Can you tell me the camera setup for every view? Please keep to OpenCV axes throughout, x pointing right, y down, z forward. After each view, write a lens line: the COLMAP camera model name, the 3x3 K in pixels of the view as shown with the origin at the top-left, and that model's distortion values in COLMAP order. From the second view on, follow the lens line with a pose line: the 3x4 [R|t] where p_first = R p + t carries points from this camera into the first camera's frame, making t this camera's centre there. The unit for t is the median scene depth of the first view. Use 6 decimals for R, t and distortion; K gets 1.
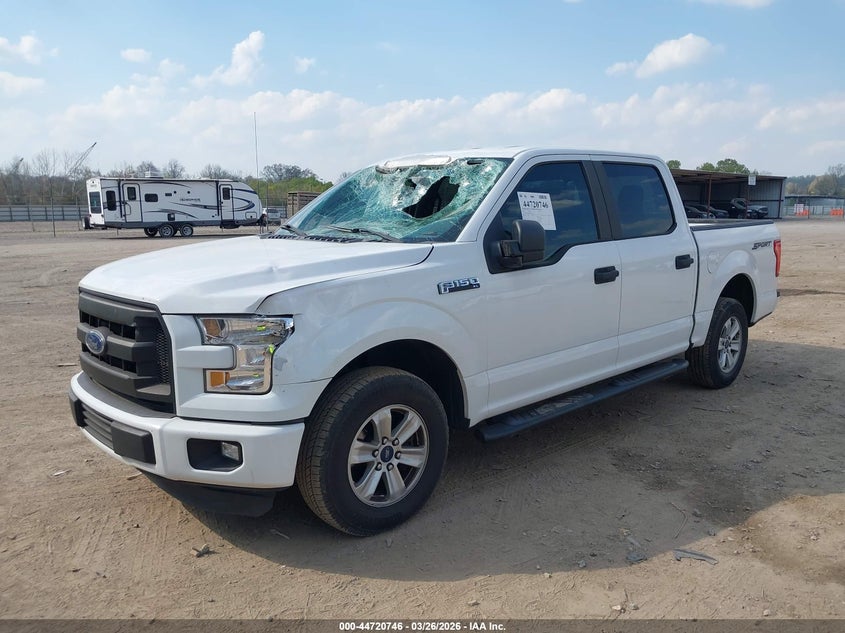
lens RADIAL K [[667.0, 0, 406.1], [0, 667.0, 316.4], [0, 0, 1]] dist [0.006414, 0.003456]
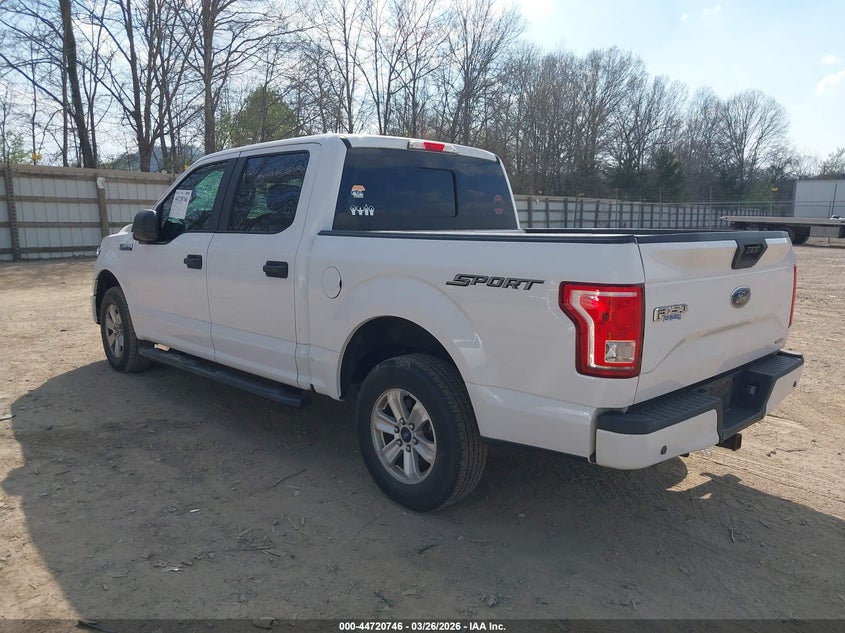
lens RADIAL K [[667.0, 0, 406.1], [0, 667.0, 316.4], [0, 0, 1]] dist [0.006414, 0.003456]
pose [[0.037151, 0.173482, -0.984136, 1.220802], [-0.185675, 0.968866, 0.163781, -0.183100], [0.981909, 0.176645, 0.068206, 1.115083]]
